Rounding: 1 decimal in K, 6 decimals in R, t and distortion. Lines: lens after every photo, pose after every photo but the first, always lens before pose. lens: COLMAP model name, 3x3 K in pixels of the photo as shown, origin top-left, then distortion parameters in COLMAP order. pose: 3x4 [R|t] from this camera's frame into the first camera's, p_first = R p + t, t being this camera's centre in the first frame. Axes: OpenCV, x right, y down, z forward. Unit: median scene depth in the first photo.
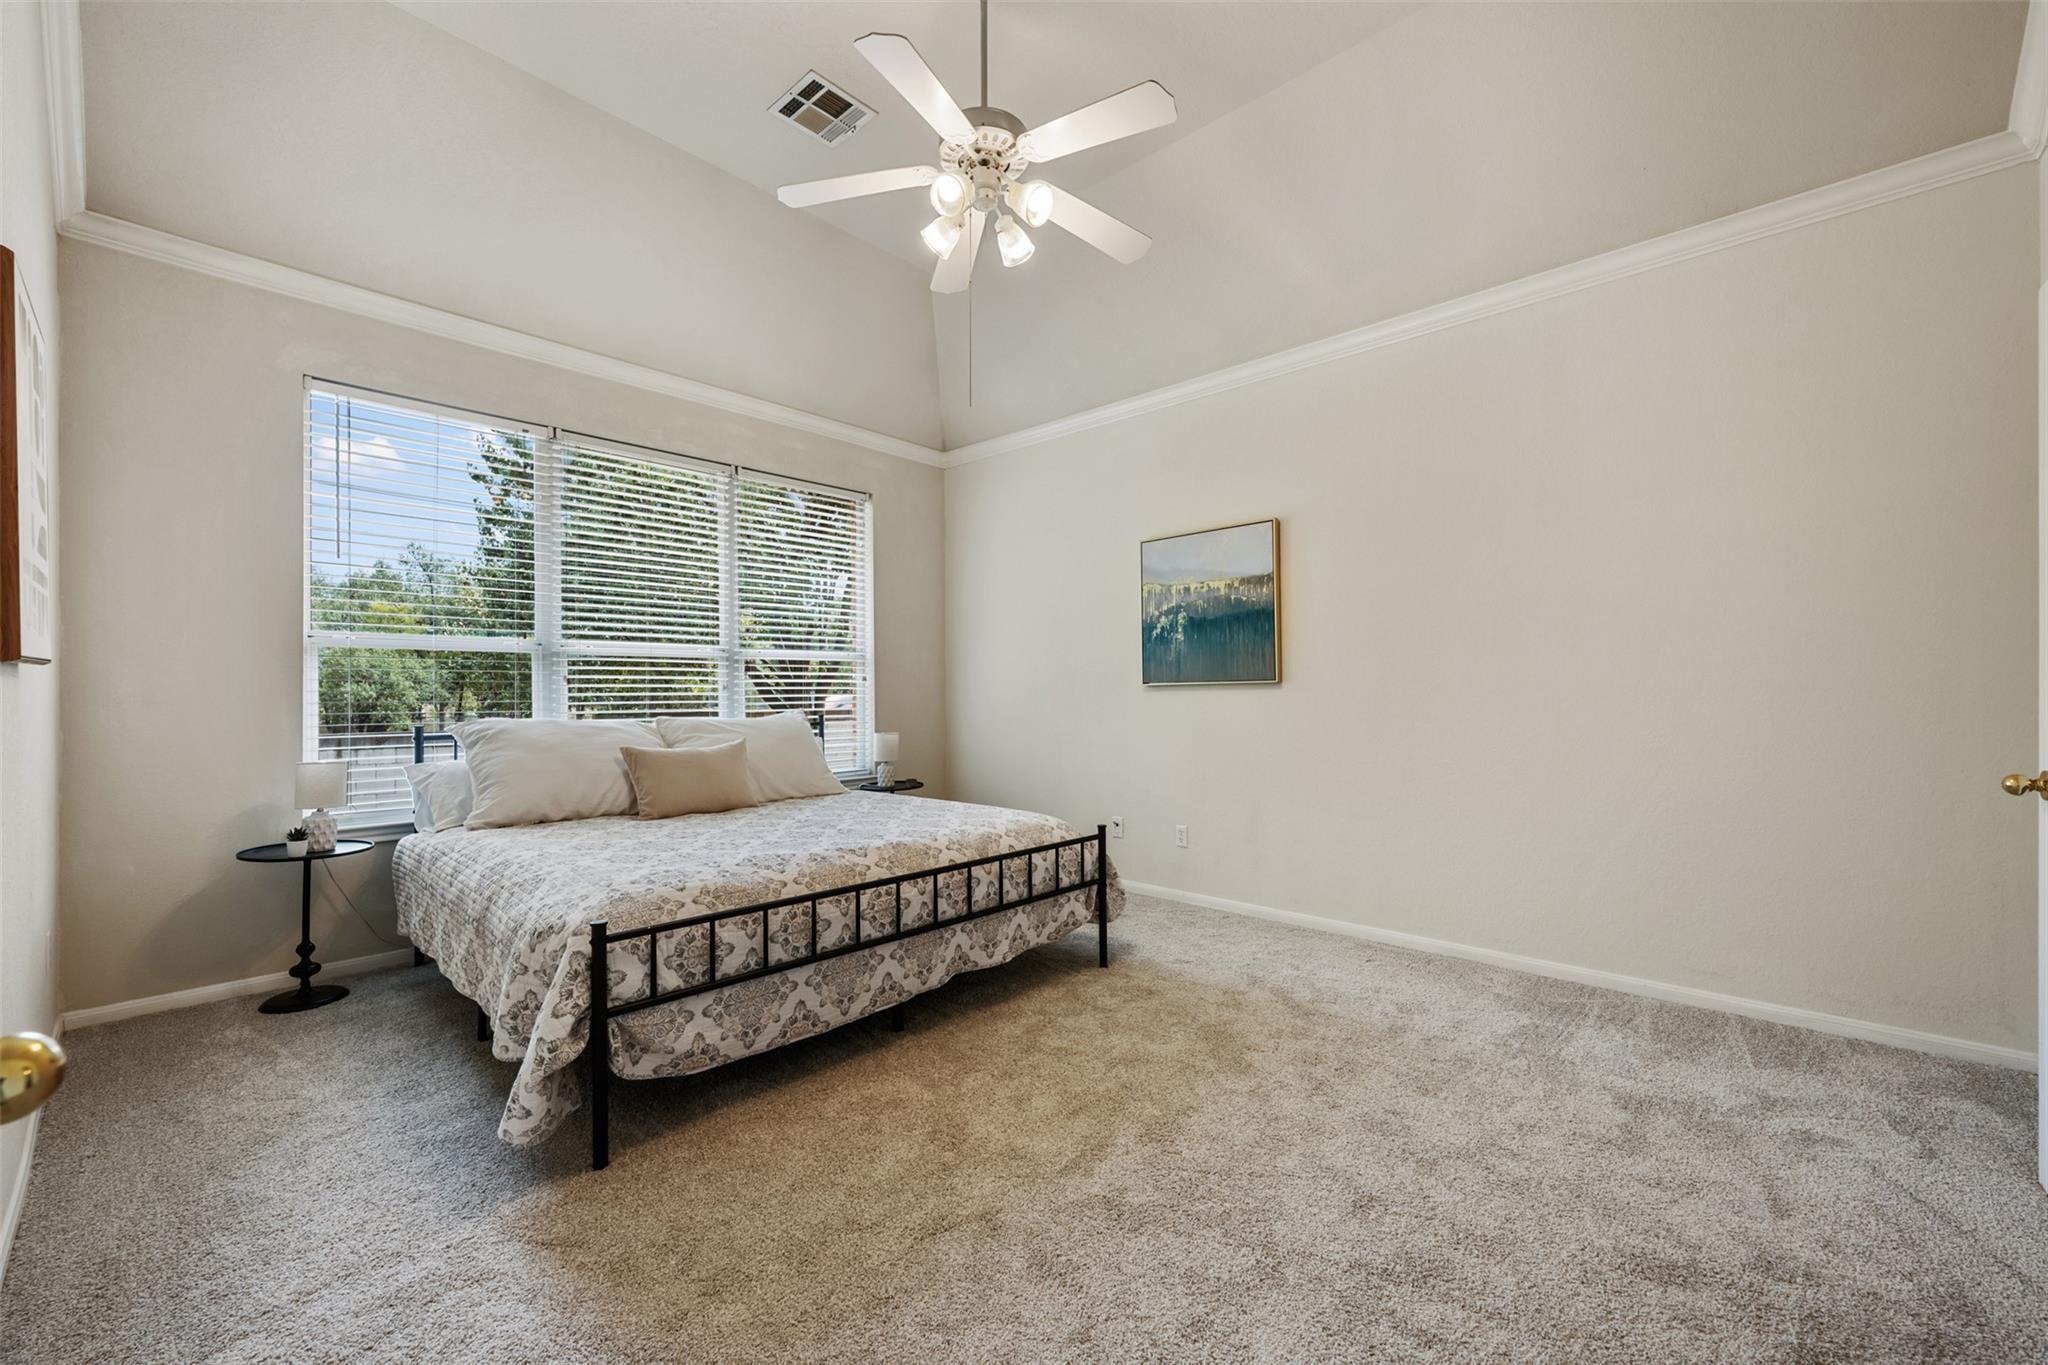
lens RADIAL K [[802.0, 0, 1013.4], [0, 802.0, 692.3], [0, 0, 1]] dist [-0.004150, 0.001160]
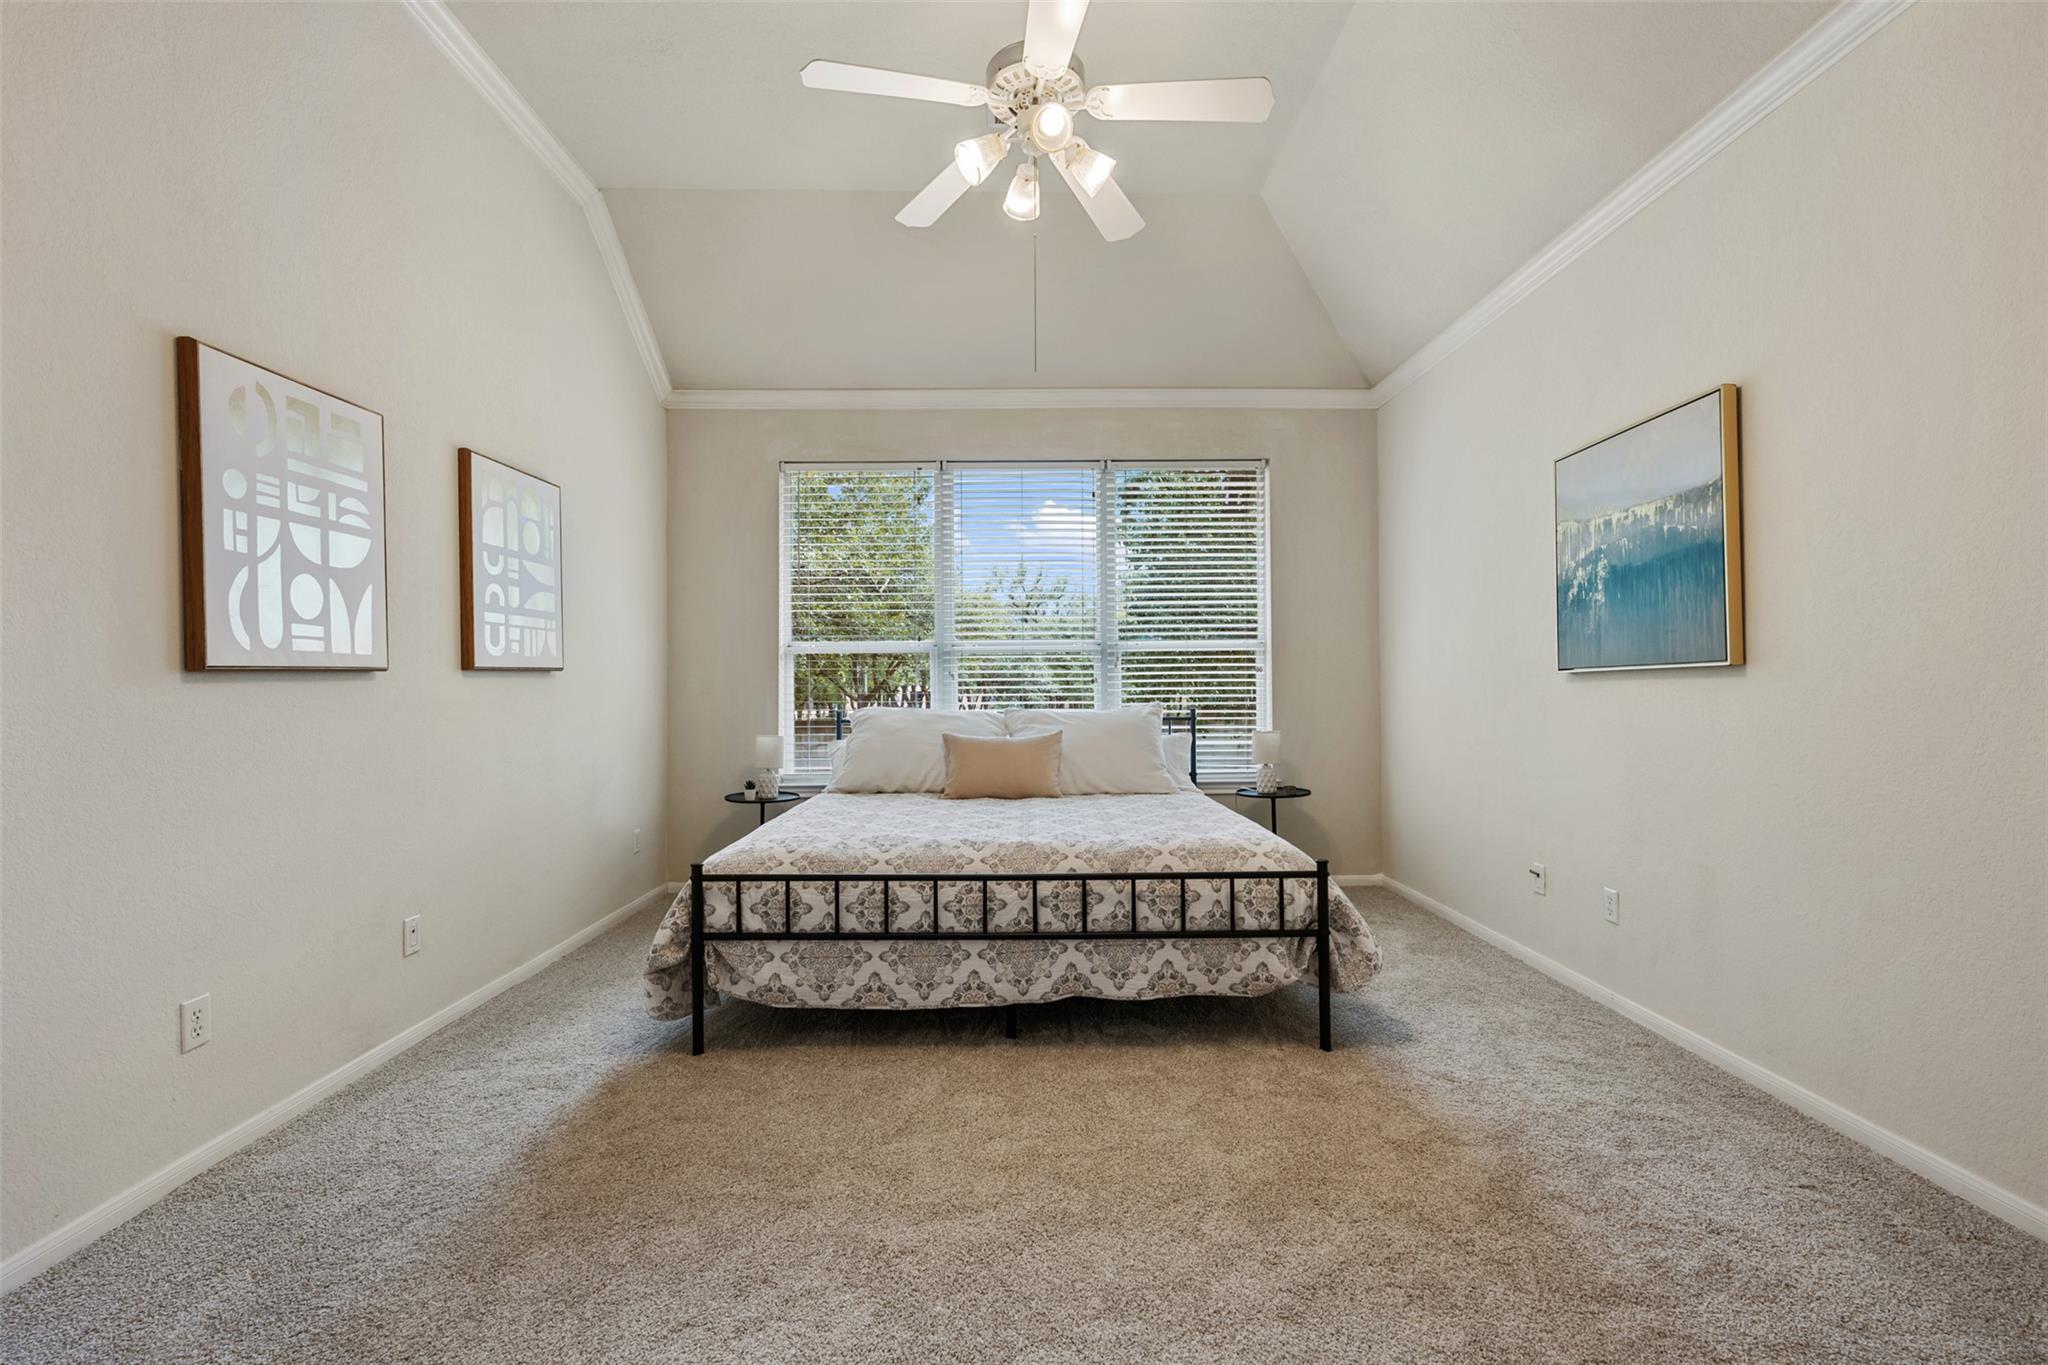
lens RADIAL K [[868.4, 0, 1035.5], [0, 868.4, 681.1], [0, 0, 1]] dist [-0.002910, -0.000289]
pose [[0.702971, -0.006838, -0.711186, 0.543394], [0.002848, 0.999973, -0.006799, 0.002829], [0.711213, 0.002754, 0.702971, 0.255135]]
